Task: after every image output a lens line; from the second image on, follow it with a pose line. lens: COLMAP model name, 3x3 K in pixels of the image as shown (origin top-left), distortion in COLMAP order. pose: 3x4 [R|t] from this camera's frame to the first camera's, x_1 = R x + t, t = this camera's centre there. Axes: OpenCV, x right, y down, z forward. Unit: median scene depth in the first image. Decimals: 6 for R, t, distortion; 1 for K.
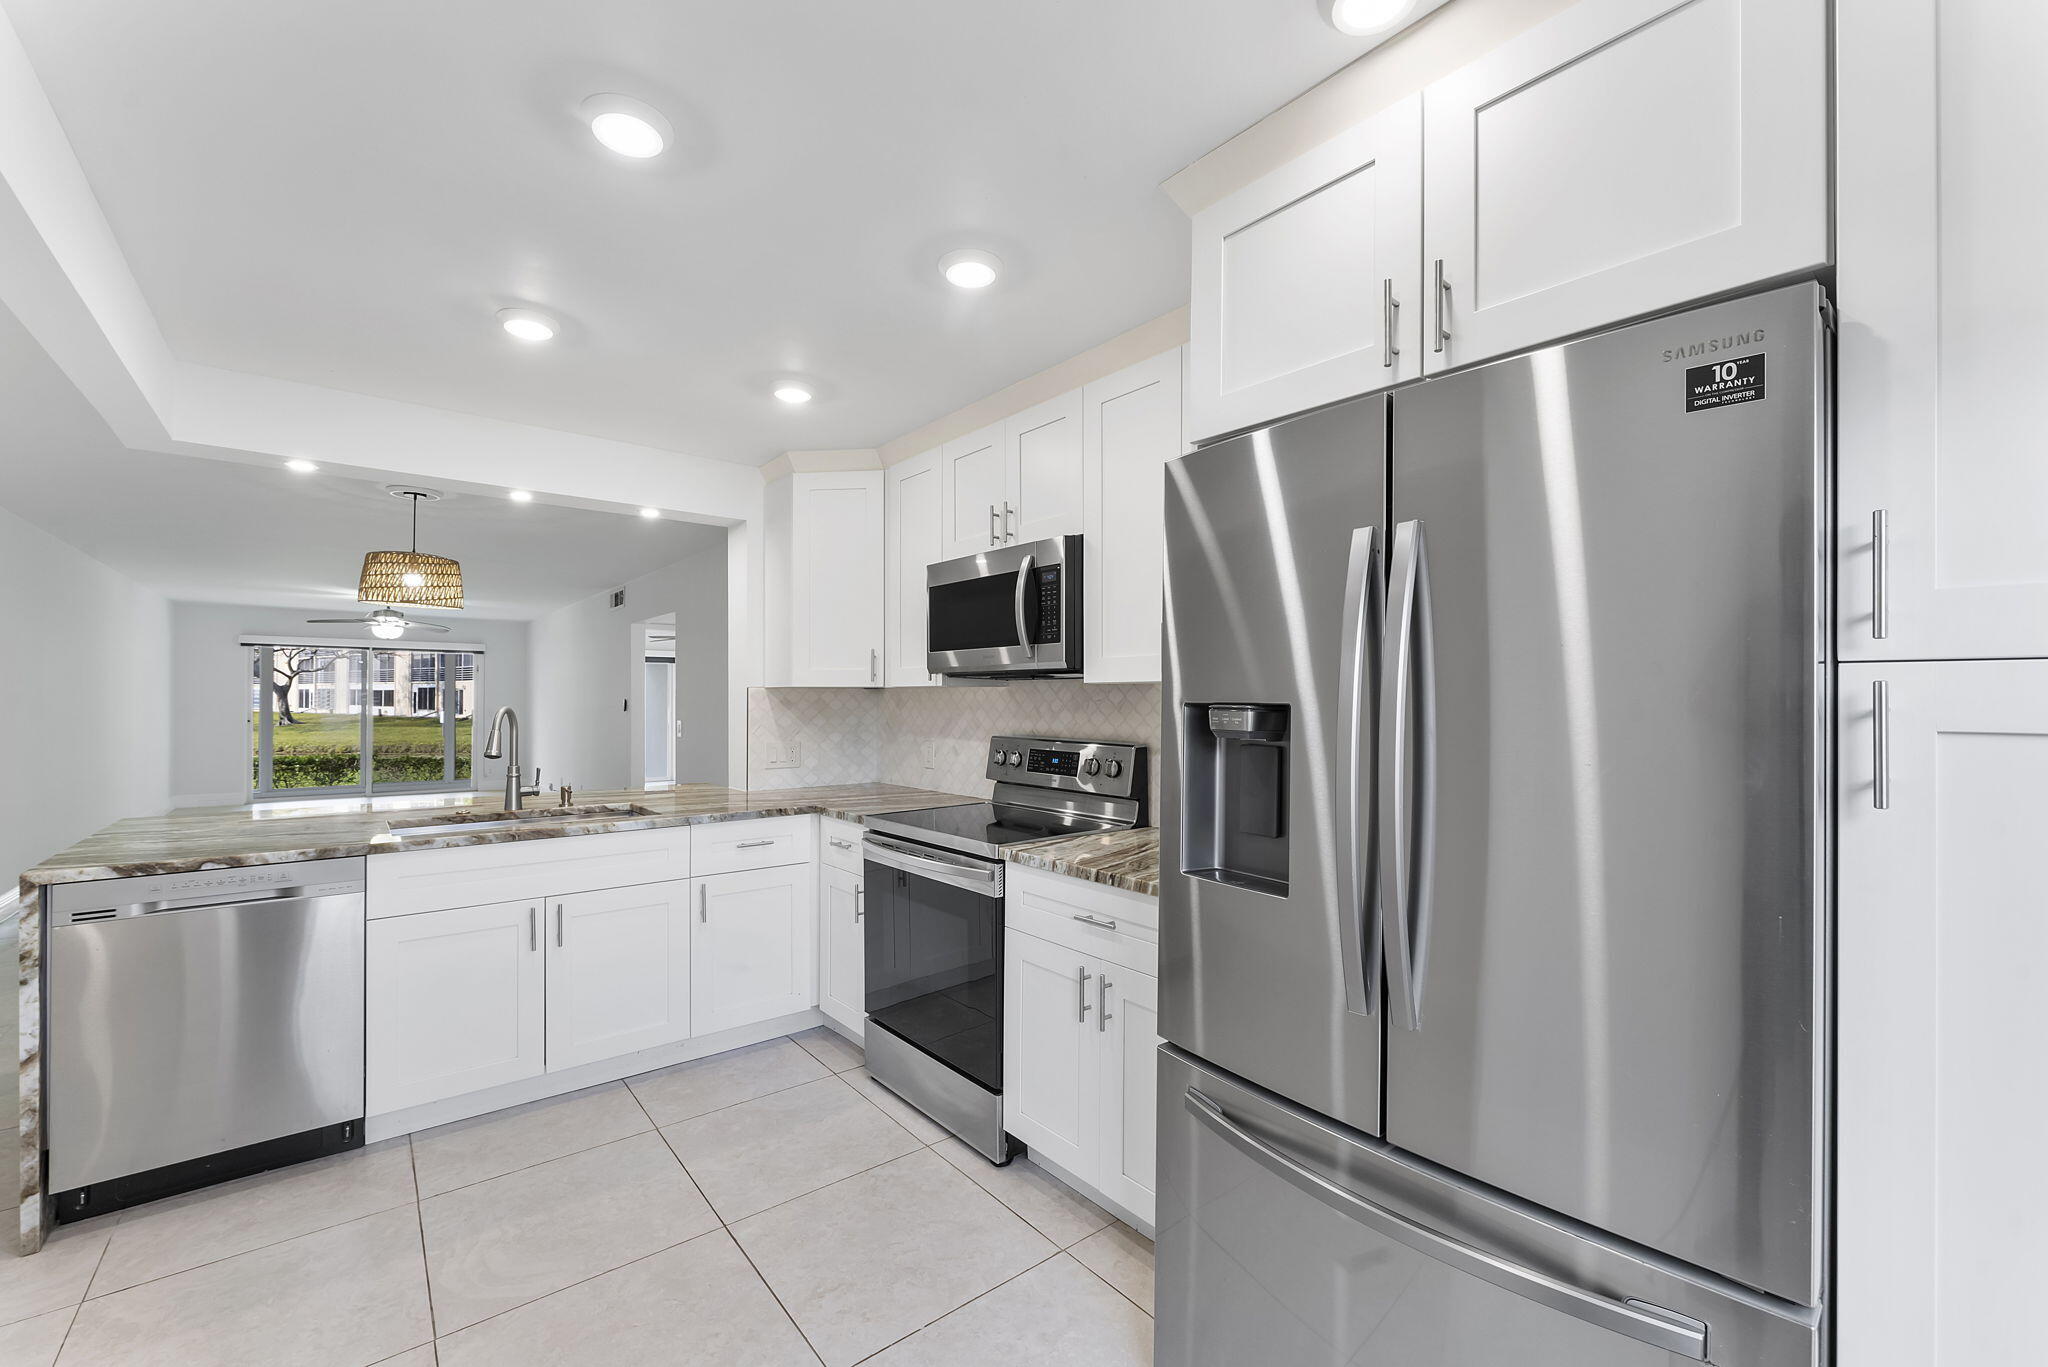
lens RADIAL K [[838.5, 0, 1029.3], [0, 838.5, 692.1], [0, 0, 1]] dist [-0.000245, -0.000088]
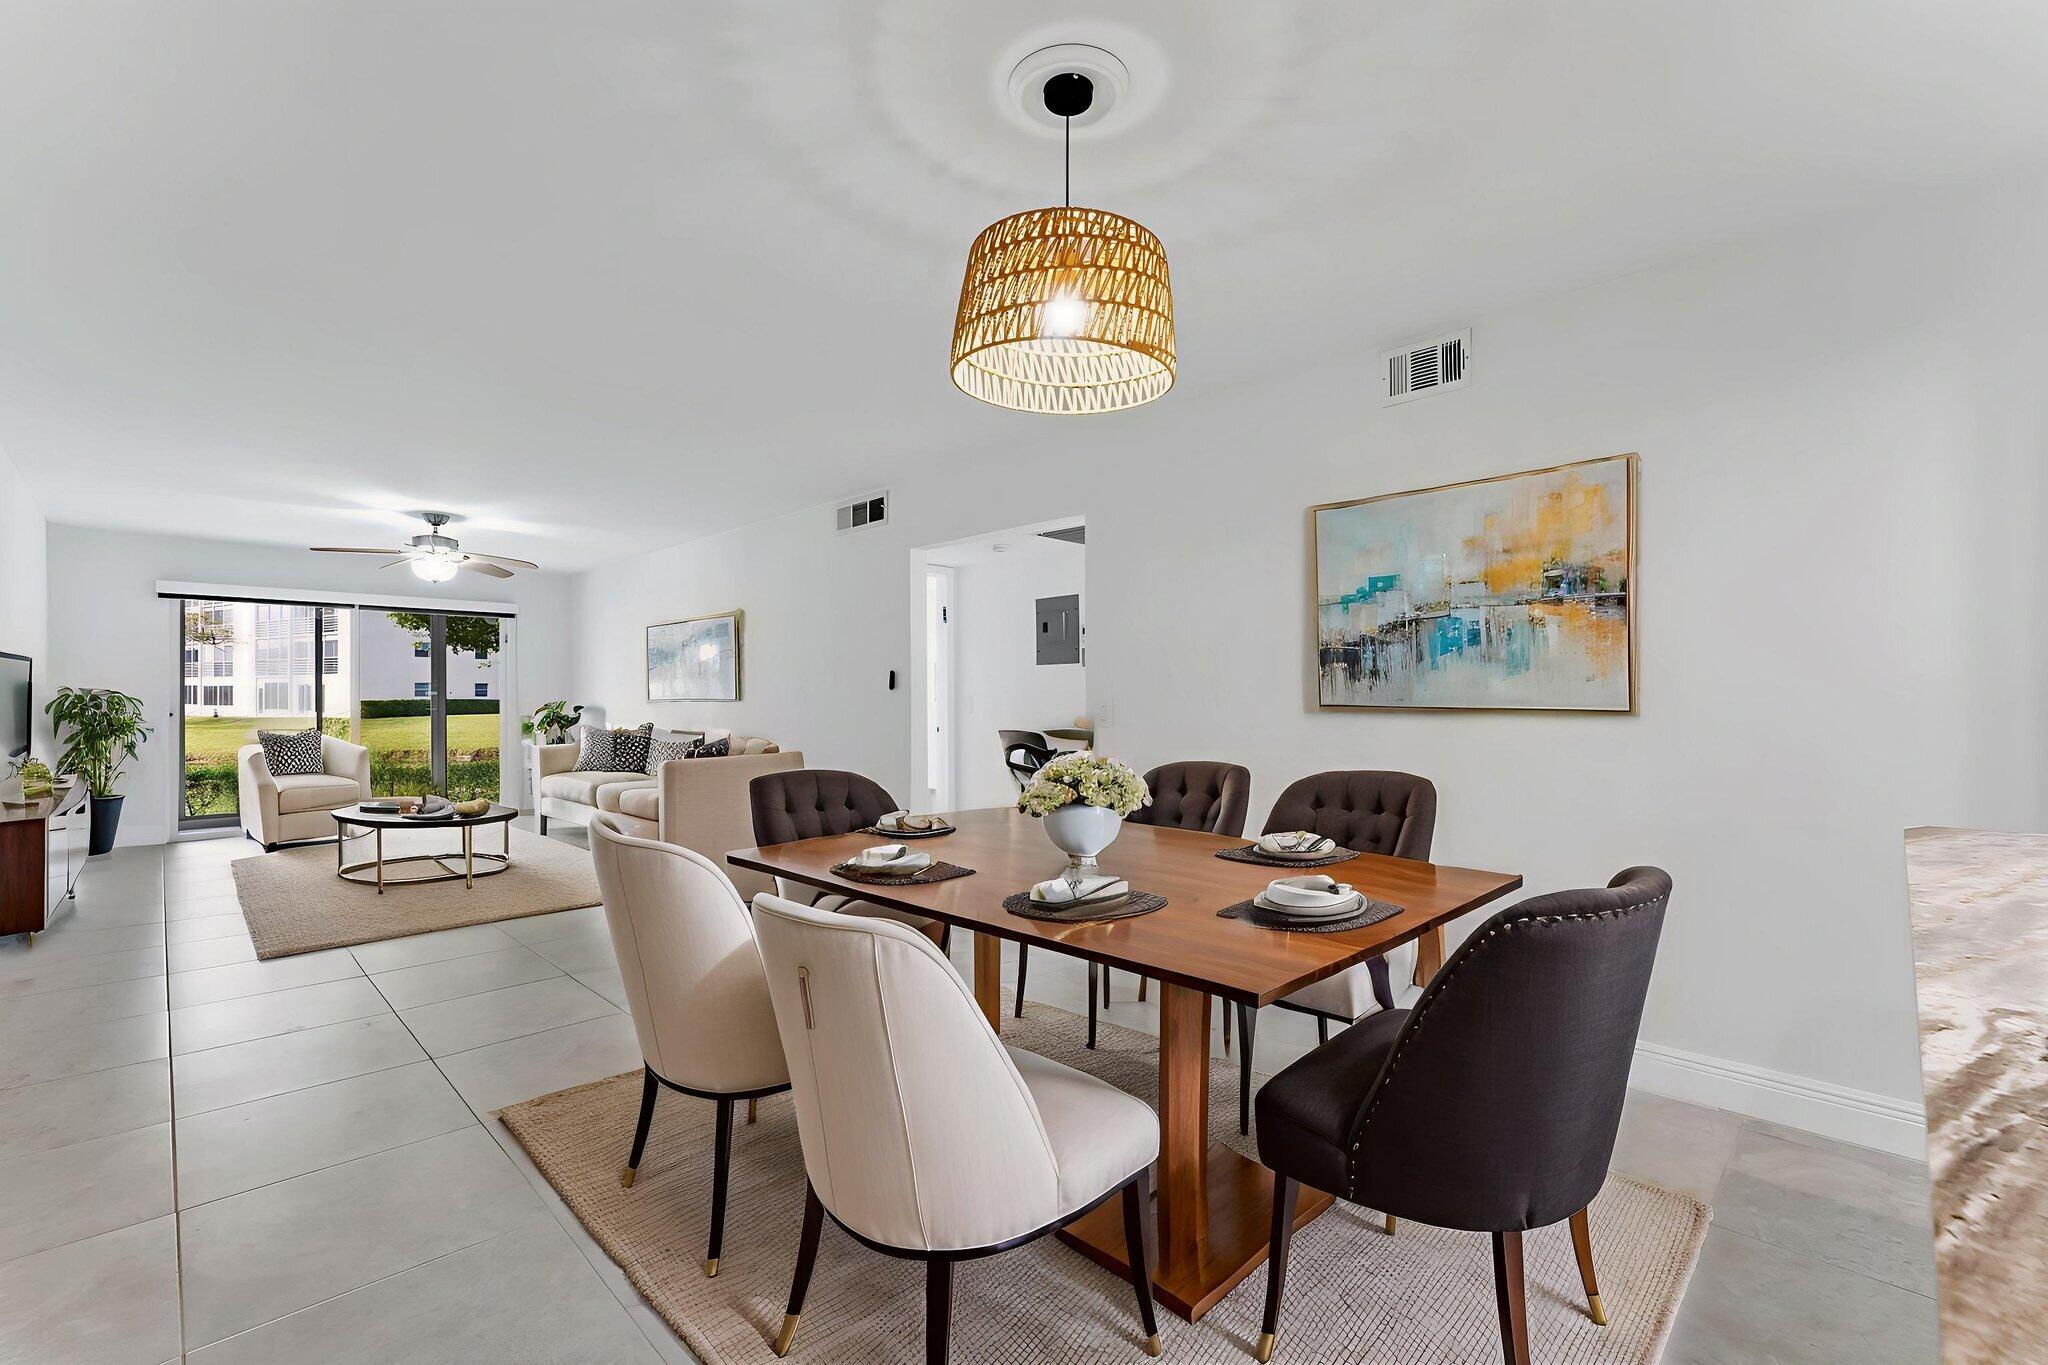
lens RADIAL K [[878.1, 0, 994.3], [0, 878.1, 684.1], [0, 0, 1]] dist [-0.001453, -0.000539]
pose [[0.995979, -0.000308, 0.089590, -1.220669], [0.001066, 0.999964, -0.008417, 0.058426], [-0.089585, 0.008479, 0.995943, 0.923234]]
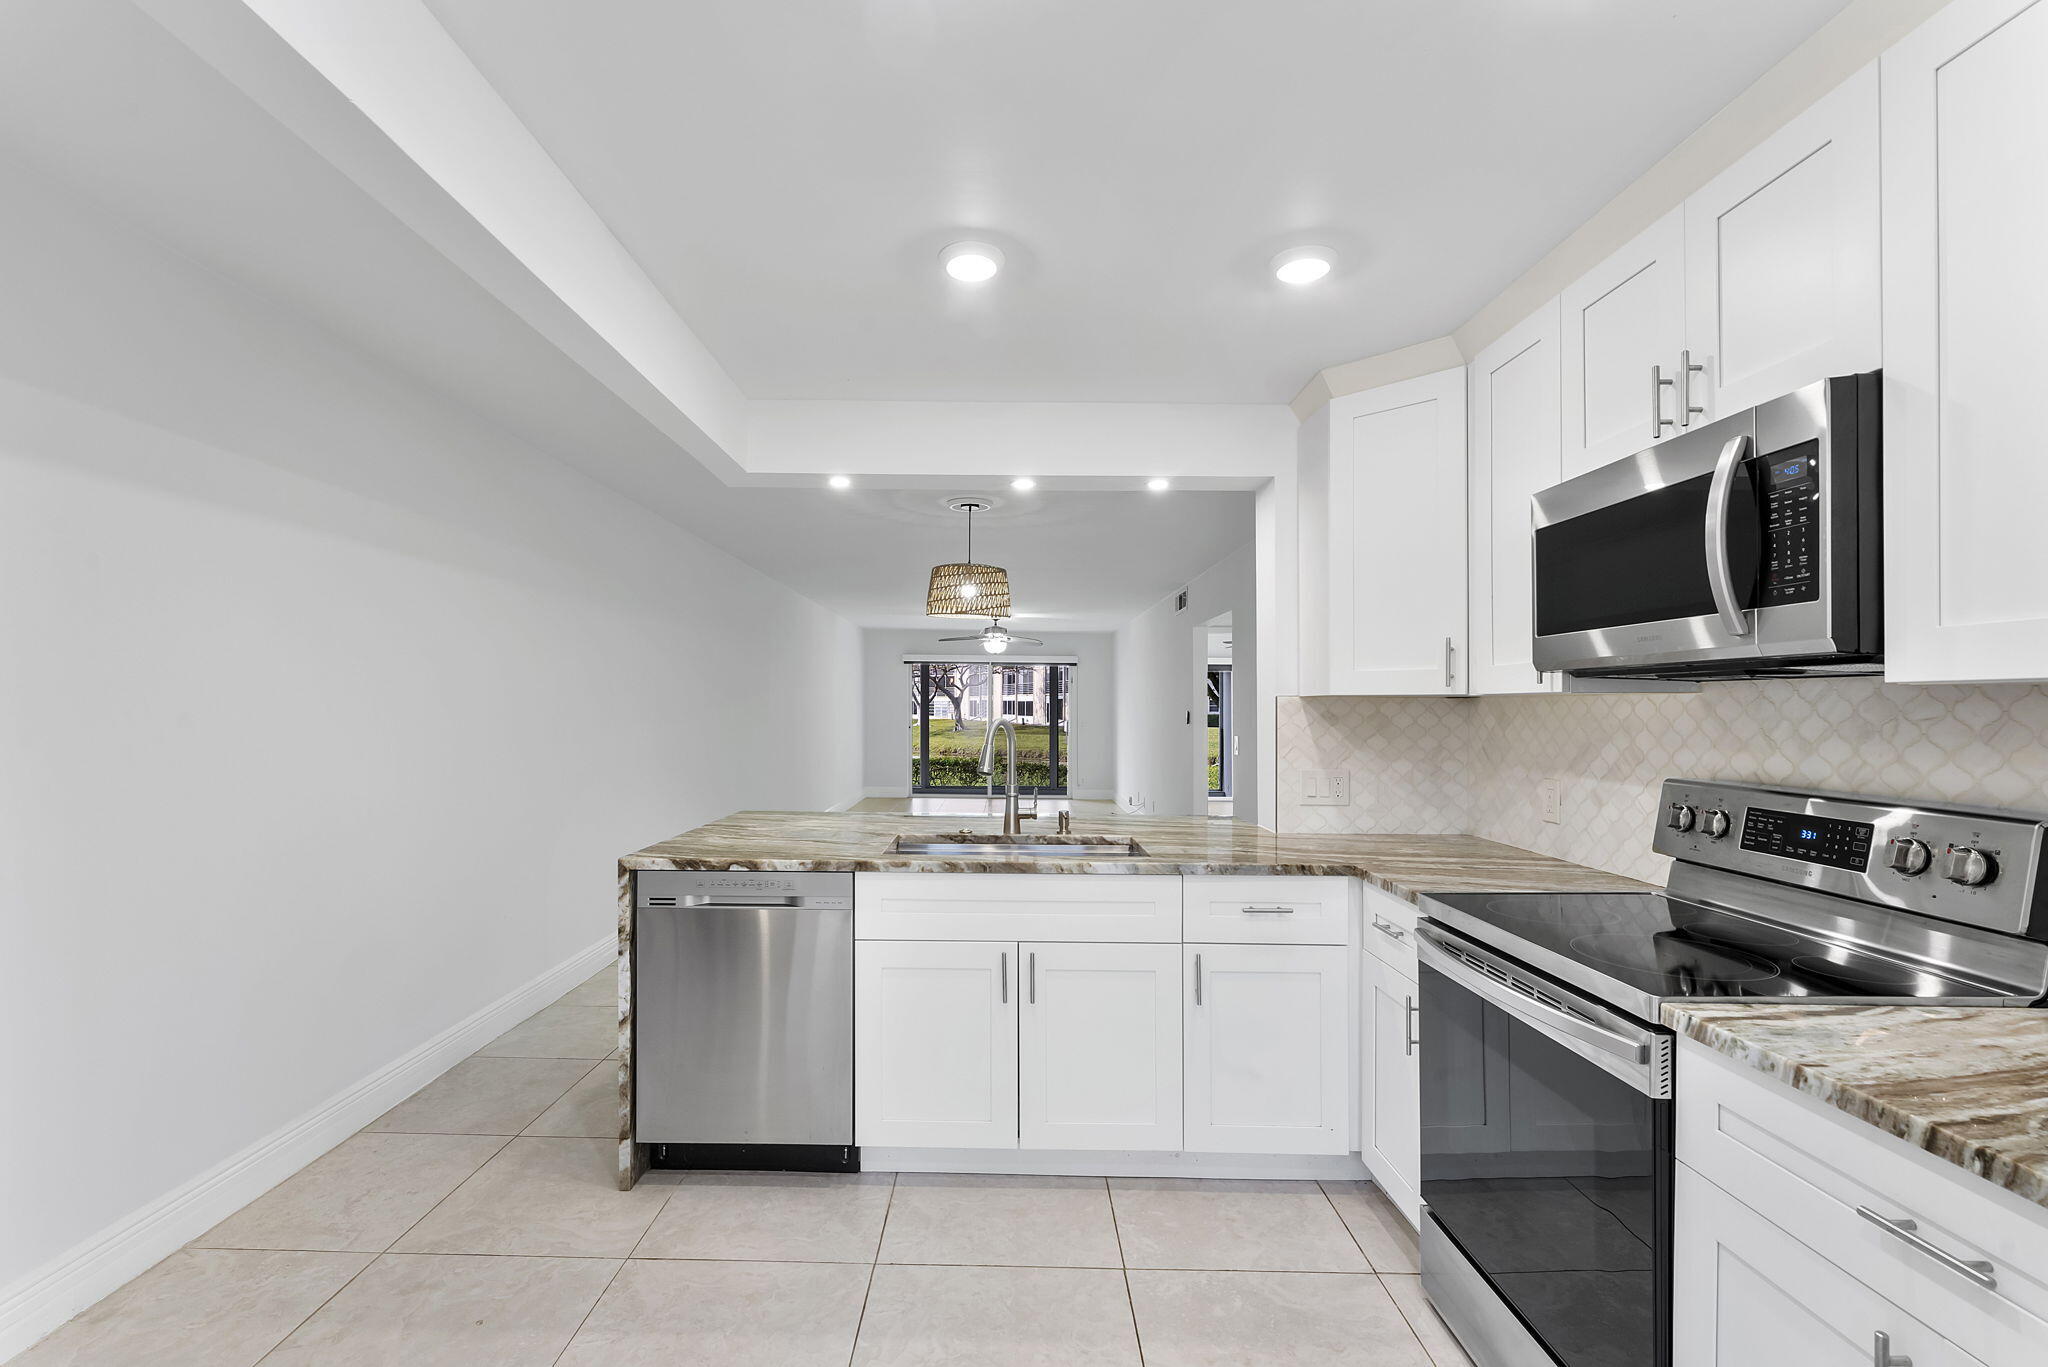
lens RADIAL K [[932.4, 0, 998.6], [0, 932.4, 698.0], [0, 0, 1]] dist [-0.002310, -0.000098]
pose [[0.769037, -0.002139, -0.639200, 0.013974], [-0.001719, 0.999984, -0.005415, 0.001418], [0.639201, 0.005263, 0.769021, 0.243939]]
